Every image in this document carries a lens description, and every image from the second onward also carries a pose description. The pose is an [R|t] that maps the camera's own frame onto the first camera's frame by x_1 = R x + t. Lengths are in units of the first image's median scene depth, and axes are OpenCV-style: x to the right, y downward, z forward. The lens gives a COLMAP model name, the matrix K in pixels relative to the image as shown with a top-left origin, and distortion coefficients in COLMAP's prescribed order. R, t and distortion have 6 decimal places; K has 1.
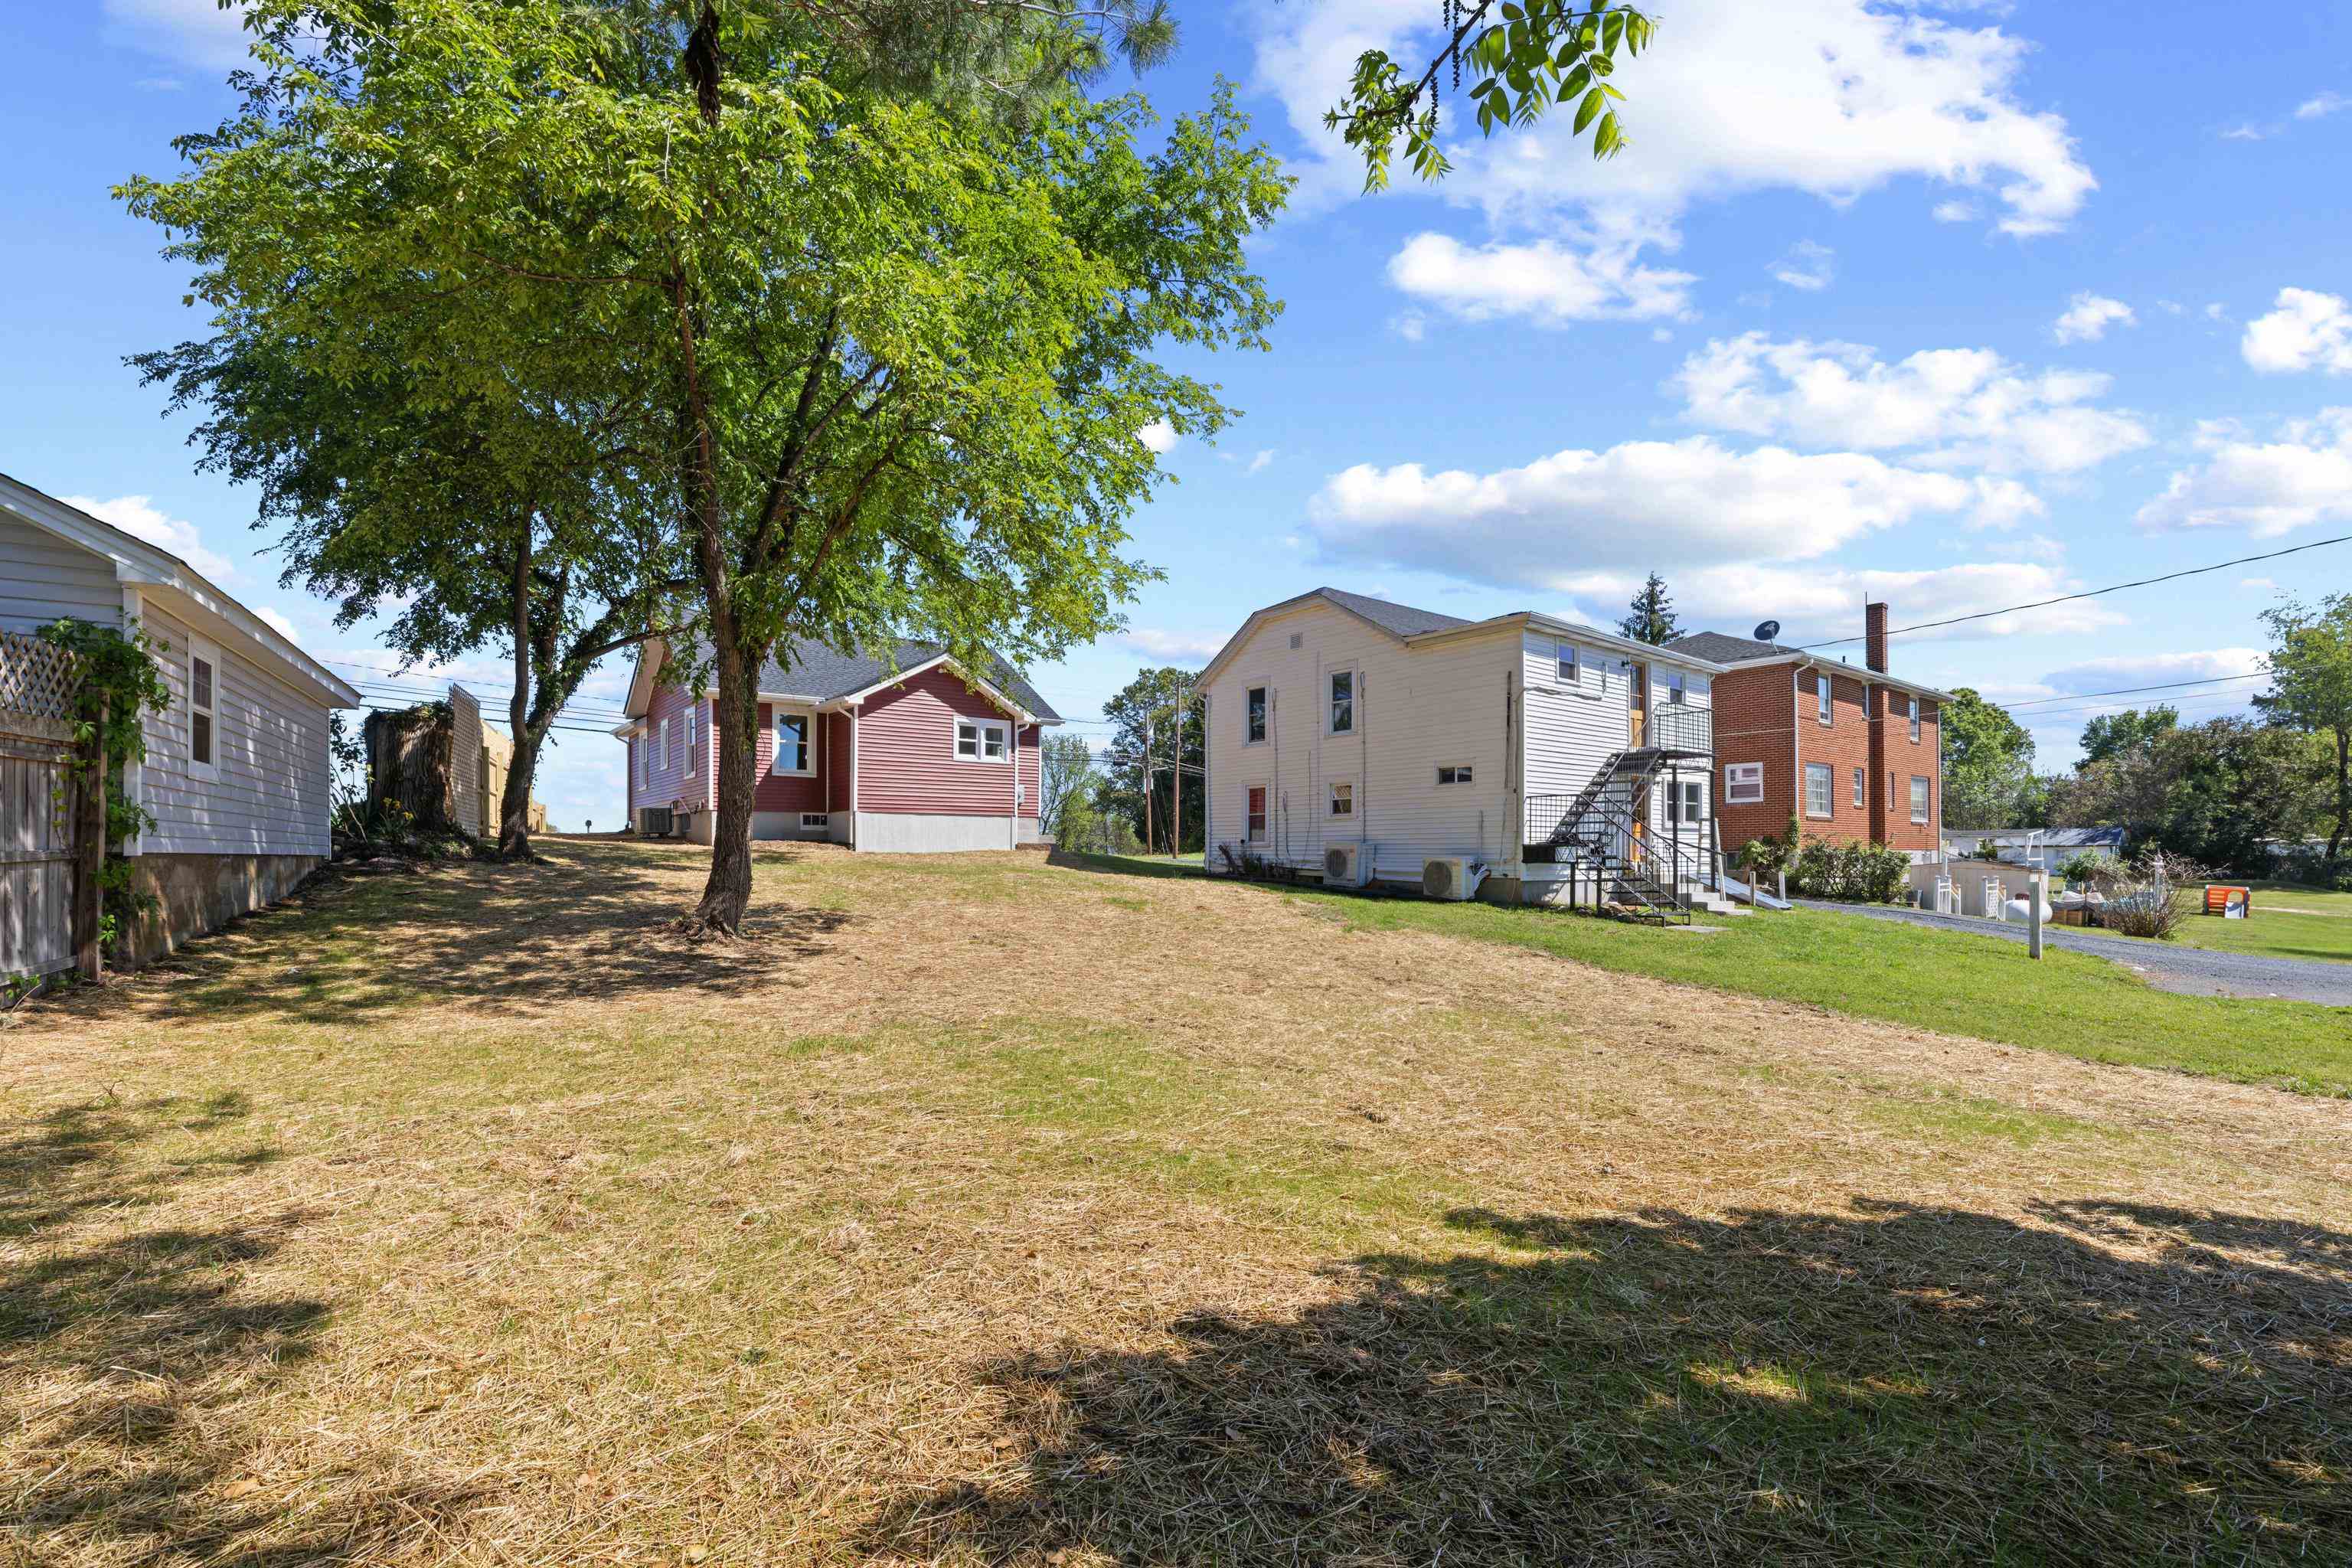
lens RADIAL K [[1038.1, 0, 1167.3], [0, 1038.1, 838.0], [0, 0, 1]] dist [-0.001490, -0.000068]
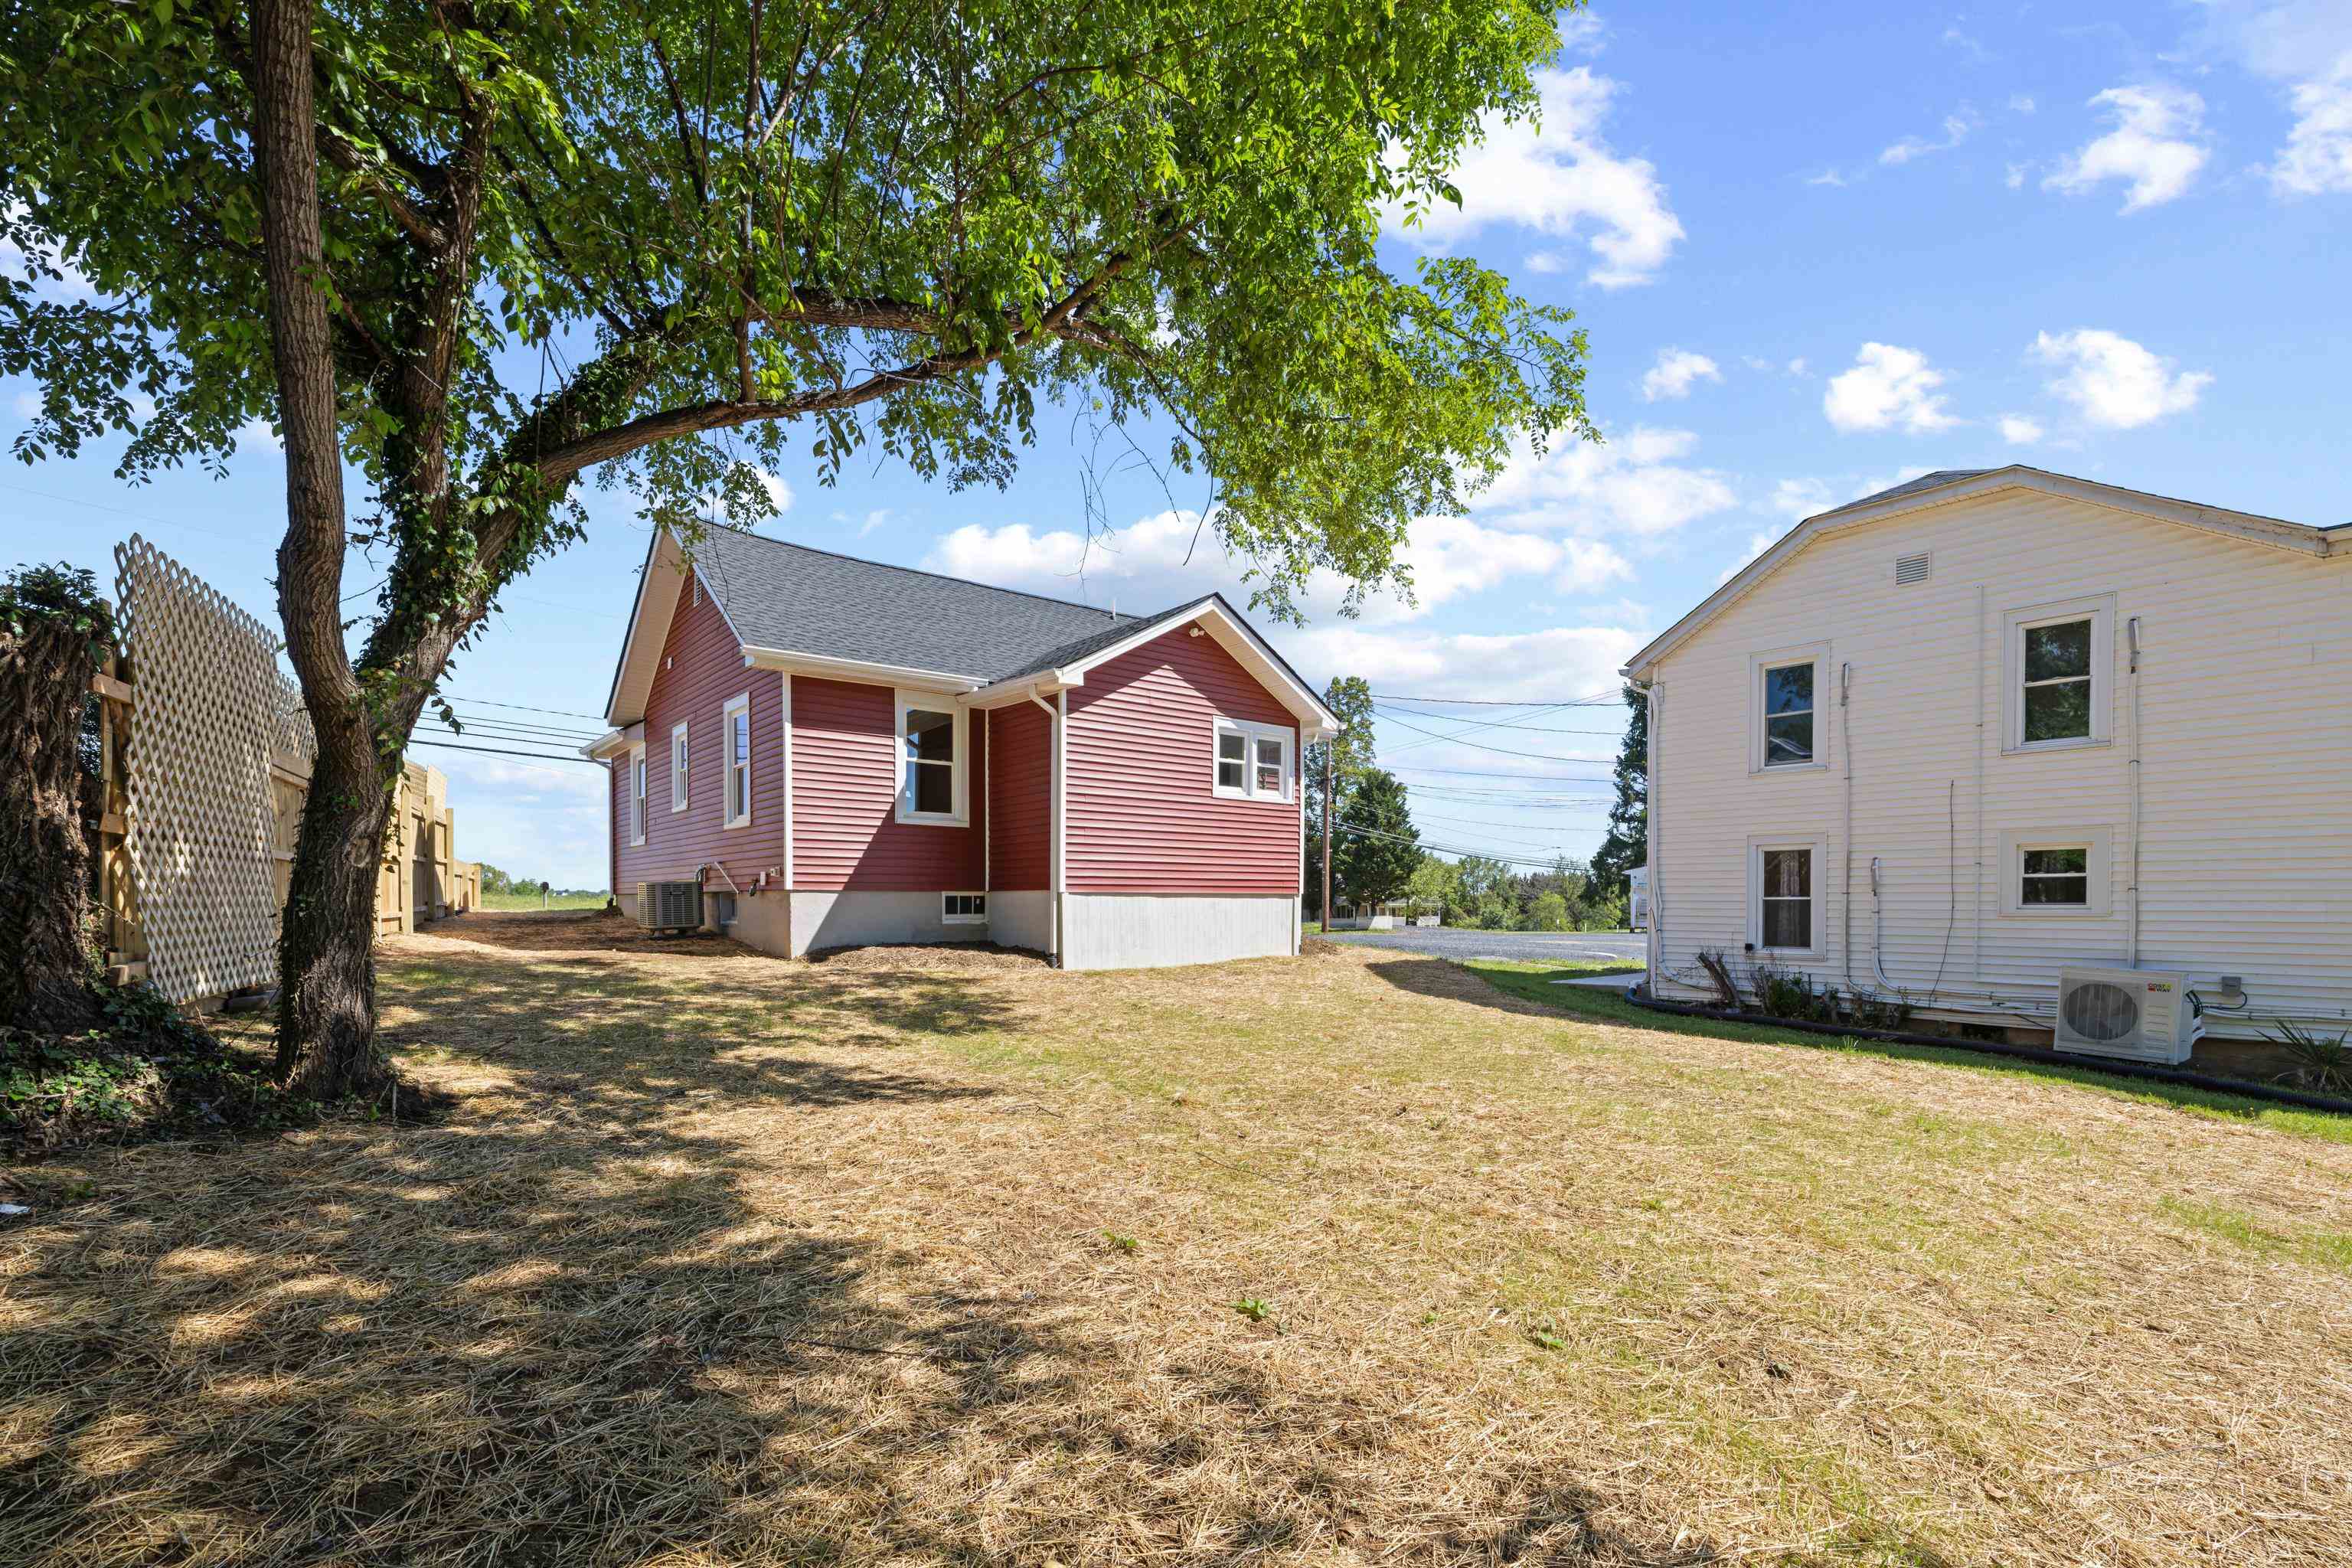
lens RADIAL K [[1044.2, 0, 1135.1], [0, 1044.2, 915.1], [0, 0, 1]] dist [0.002034, 0.000207]
pose [[0.999962, 0.003879, 0.007810, -0.268992], [-0.004118, 0.999514, 0.030901, -0.031104], [-0.007686, -0.030932, 0.999492, 0.473540]]
